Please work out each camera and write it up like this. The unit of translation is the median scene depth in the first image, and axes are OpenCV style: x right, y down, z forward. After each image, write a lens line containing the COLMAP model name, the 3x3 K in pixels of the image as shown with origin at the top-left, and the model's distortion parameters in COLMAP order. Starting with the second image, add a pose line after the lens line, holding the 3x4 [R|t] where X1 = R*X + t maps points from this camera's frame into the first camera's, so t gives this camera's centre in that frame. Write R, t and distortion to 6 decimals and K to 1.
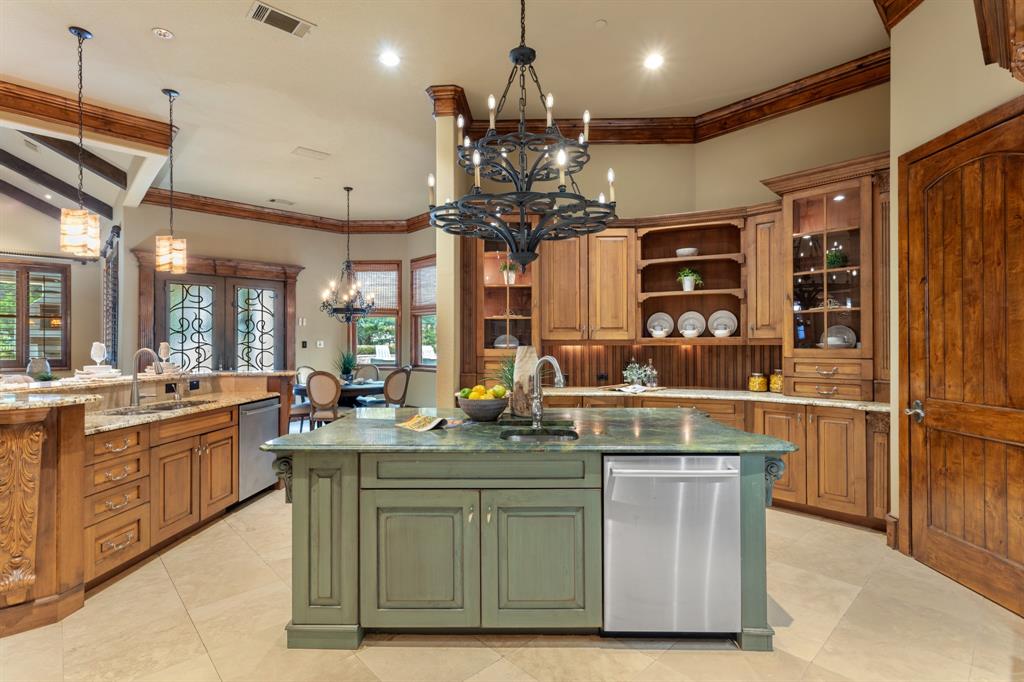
lens RADIAL K [[489.8, 0, 514.4], [0, 489.8, 344.2], [0, 0, 1]] dist [0.000912, 0.000101]
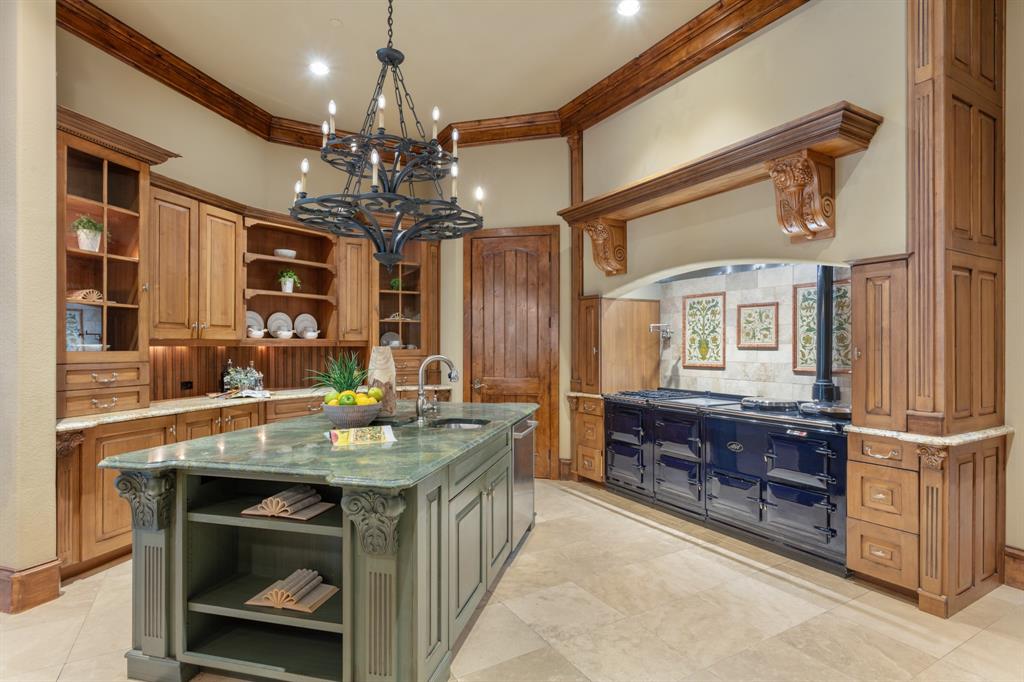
lens RADIAL K [[514.2, 0, 514.2], [0, 514.2, 344.4], [0, 0, 1]] dist [-0.004296, 0.001937]
pose [[0.216543, 0.005482, 0.976258, -0.594779], [-0.003813, 0.999981, -0.004770, 0.001556], [-0.976266, -0.002690, 0.216560, 0.329344]]
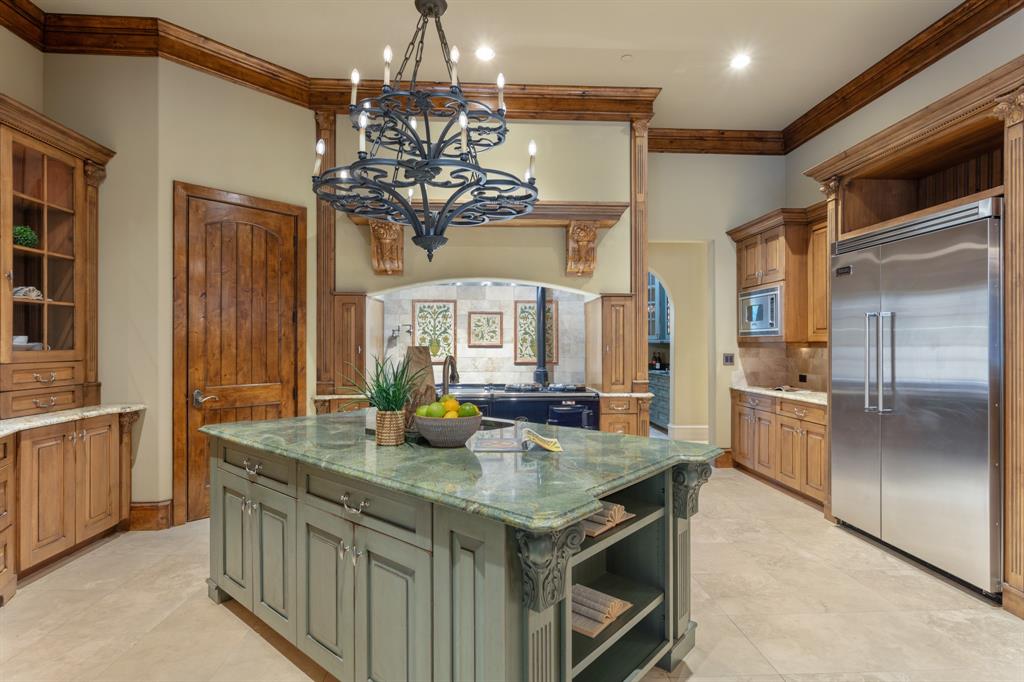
lens RADIAL K [[514.2, 0, 514.7], [0, 514.2, 342.2], [0, 0, 1]] dist [-0.004296, 0.001937]
pose [[-0.766179, 0.001811, 0.642625, -0.419353], [-0.002199, 0.999983, -0.005440, -0.000777], [-0.642624, -0.005582, -0.766162, 0.991170]]
